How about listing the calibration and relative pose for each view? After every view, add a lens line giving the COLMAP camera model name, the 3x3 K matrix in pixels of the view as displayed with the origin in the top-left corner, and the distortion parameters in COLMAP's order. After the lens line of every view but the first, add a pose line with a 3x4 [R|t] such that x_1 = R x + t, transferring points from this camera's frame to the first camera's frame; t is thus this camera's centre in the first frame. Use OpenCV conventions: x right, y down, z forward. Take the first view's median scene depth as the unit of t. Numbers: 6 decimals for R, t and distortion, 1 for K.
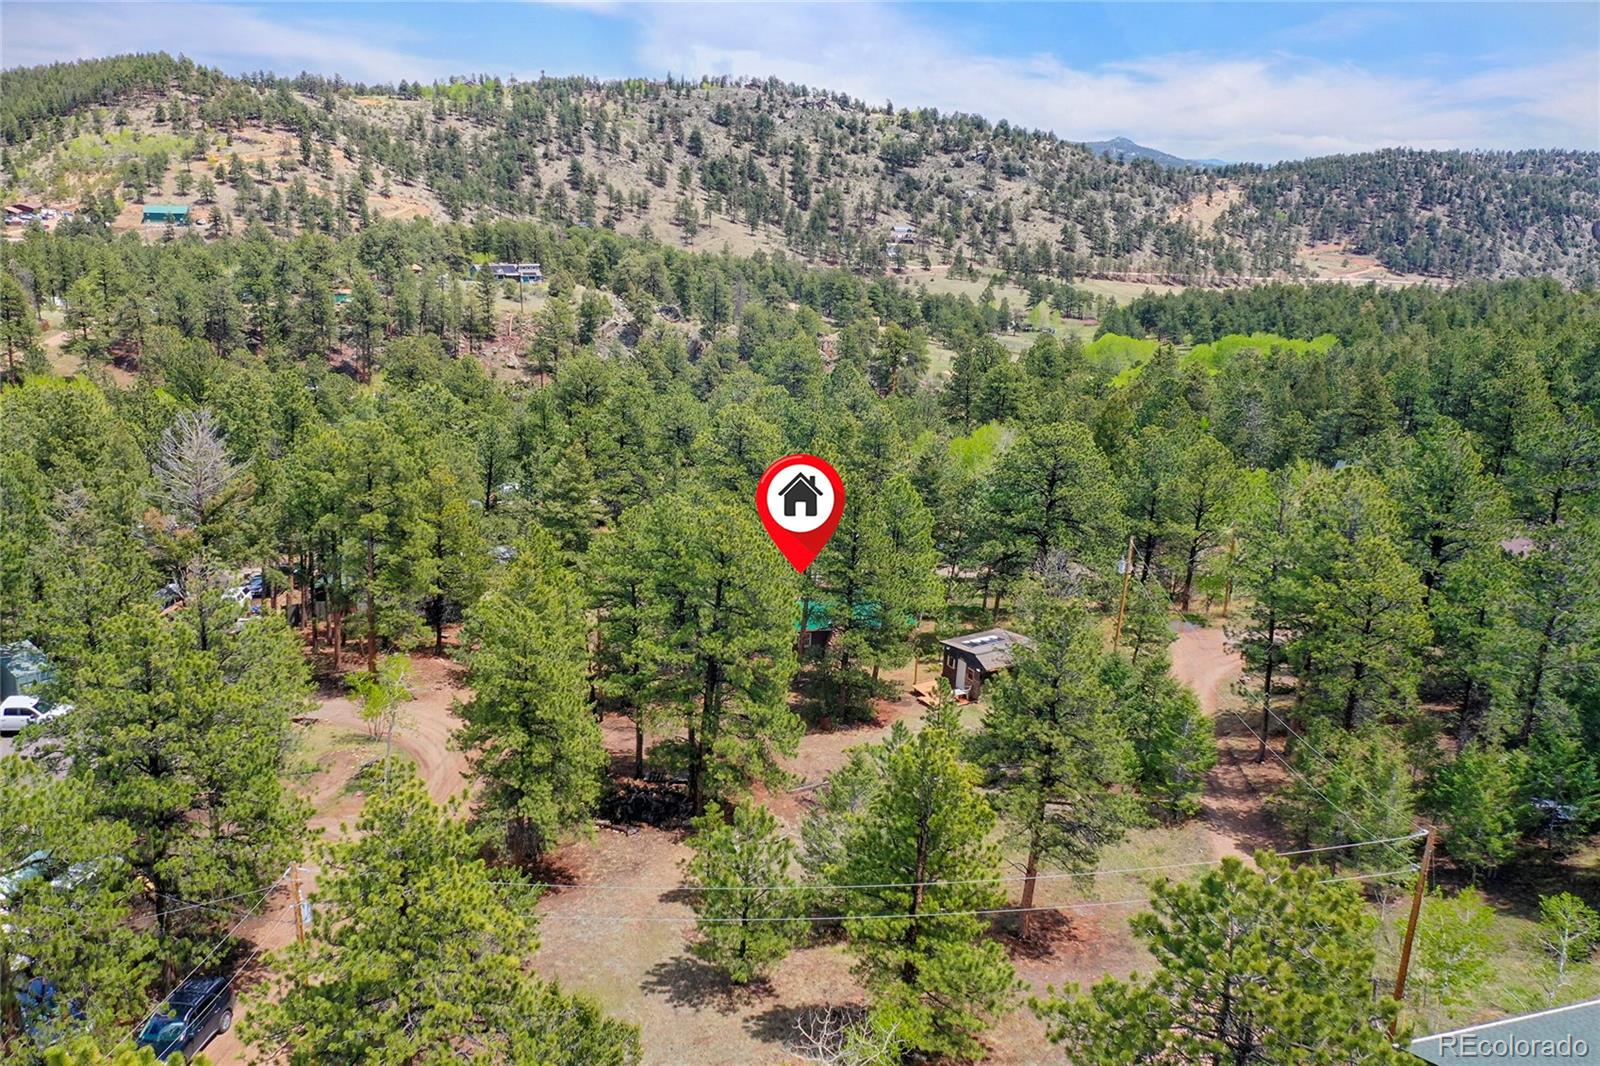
lens RADIAL K [[1246.0, 0, 805.8], [0, 1246.0, 536.4], [0, 0, 1]] dist [-0.014743, 0.003804]
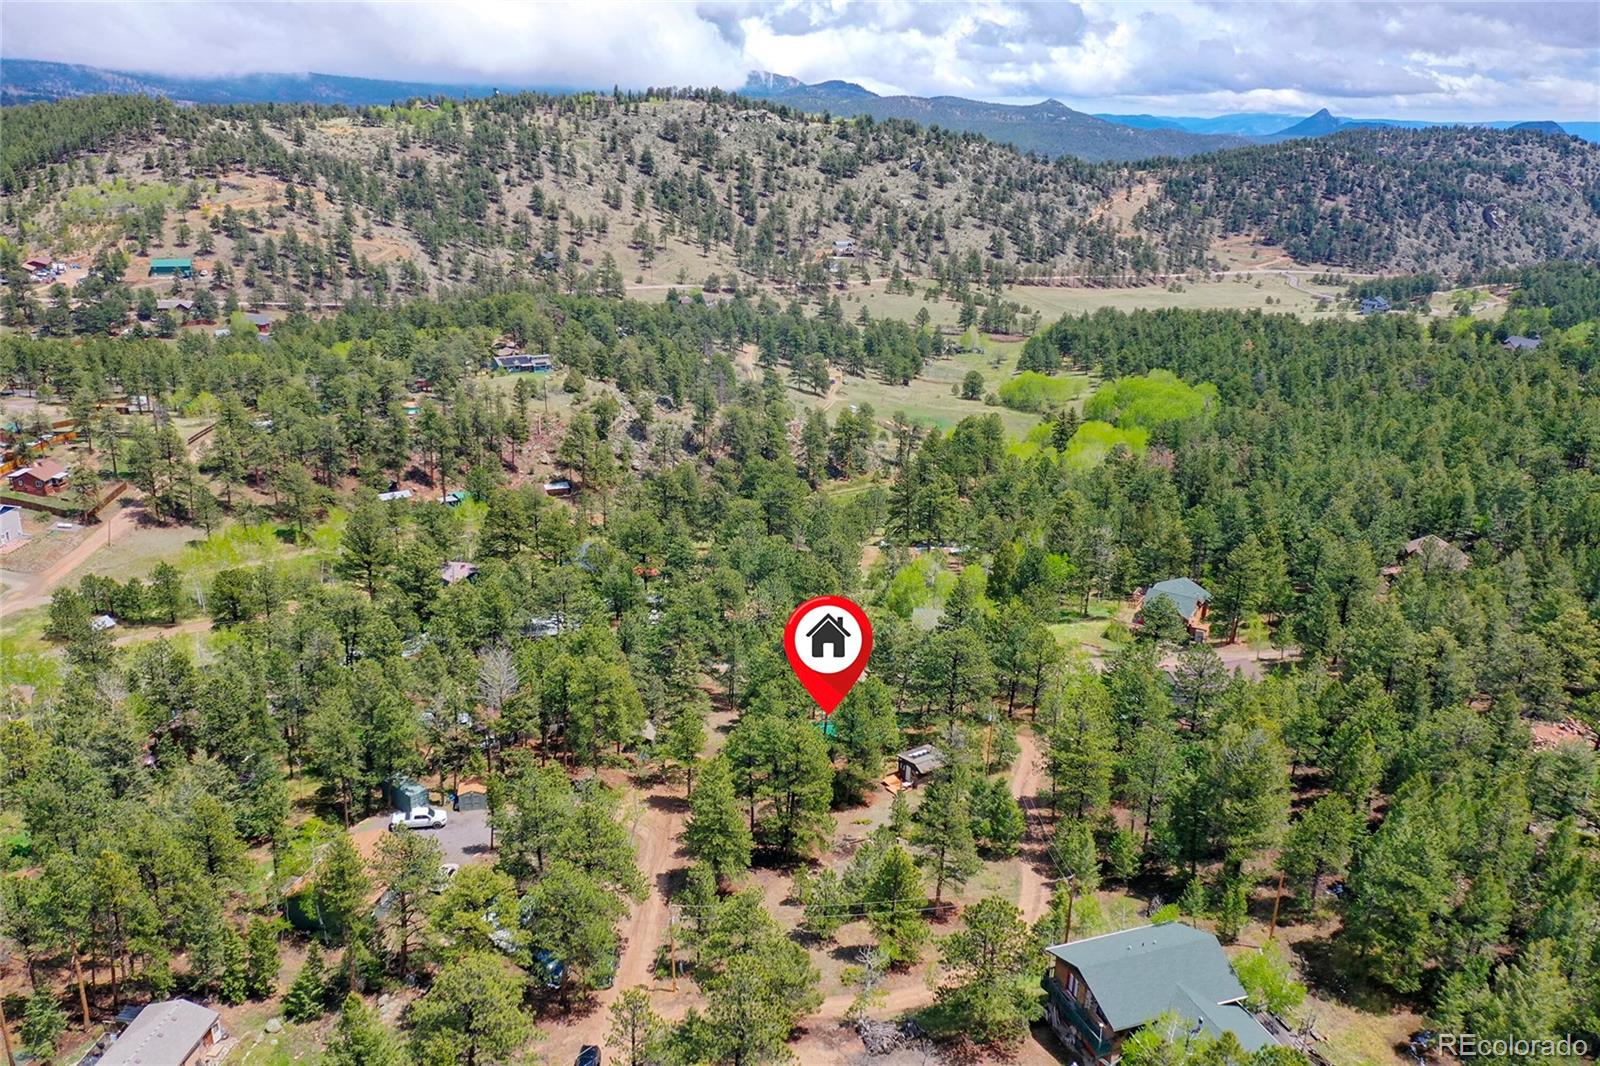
lens RADIAL K [[1246.0, 0, 805.0], [0, 1246.0, 540.1], [0, 0, 1]] dist [-0.014743, 0.003804]
pose [[0.998626, -0.029267, 0.043463, -0.011913], [0.027716, 0.998972, 0.035859, -0.036314], [-0.044468, -0.034605, 0.998411, -0.100253]]
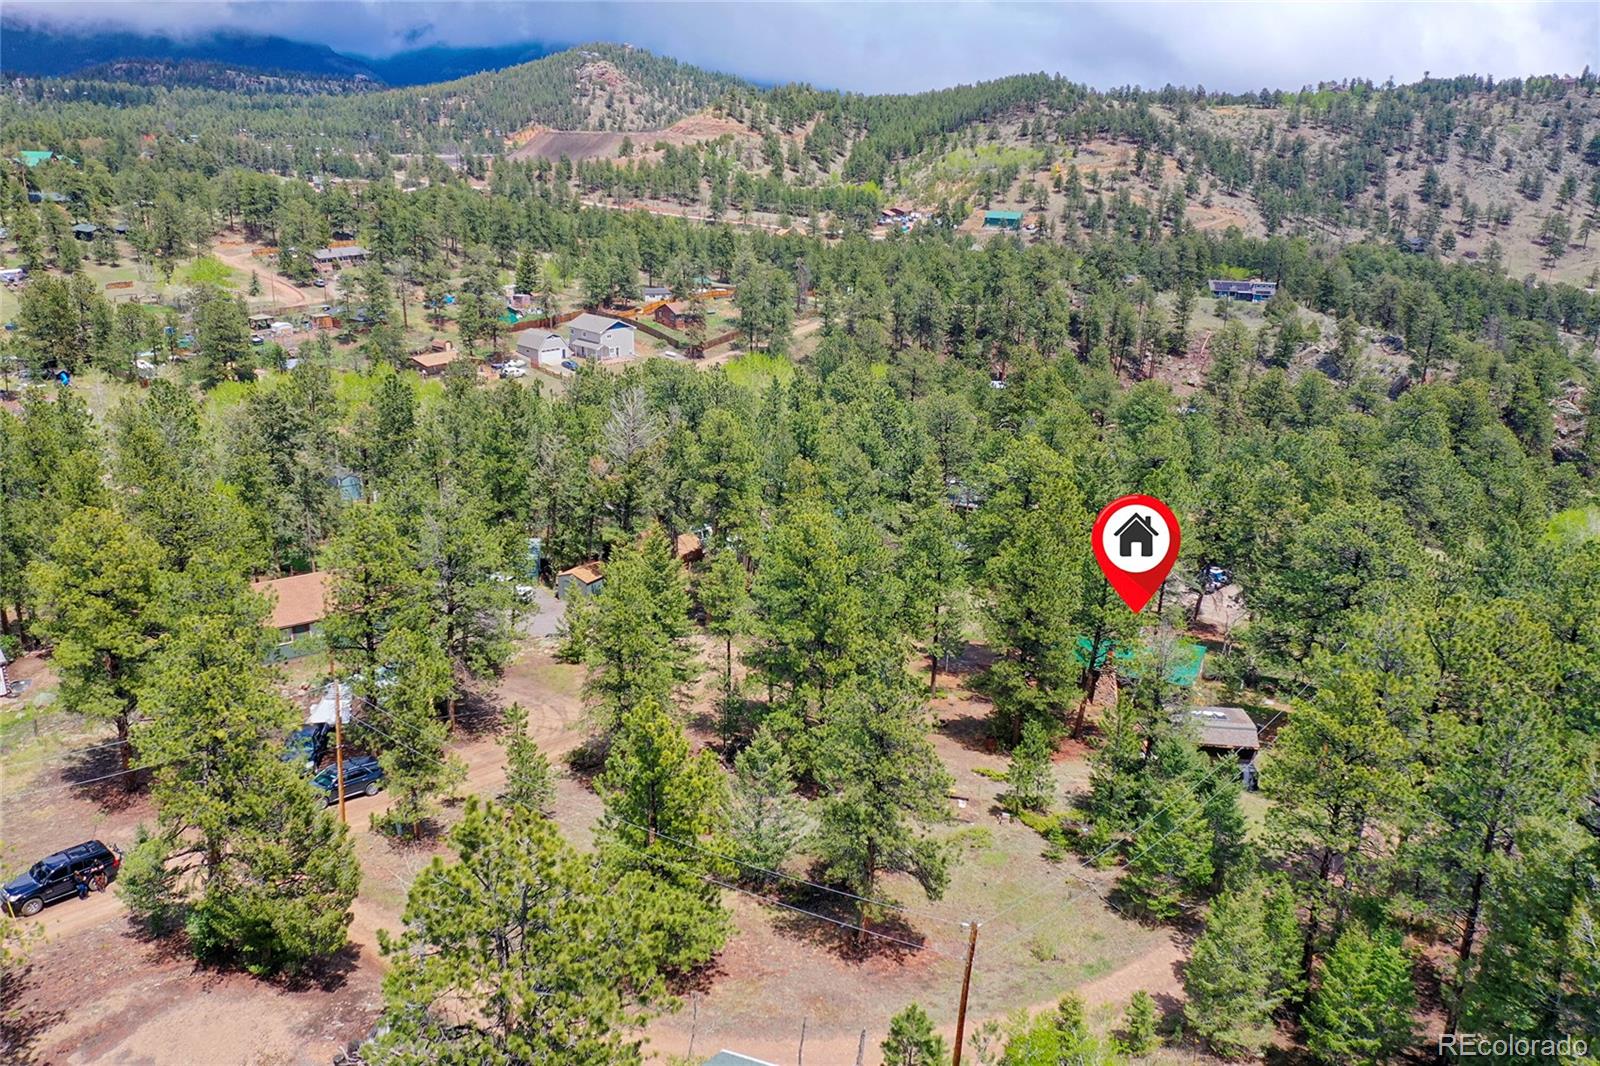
lens RADIAL K [[1246.0, 0, 787.5], [0, 1246.0, 537.5], [0, 0, 1]] dist [-0.014743, 0.003804]
pose [[0.777160, 0.173869, -0.604807, 0.052154], [-0.175816, 0.982794, 0.056613, -0.005467], [0.604244, 0.062337, 0.794357, 0.005707]]
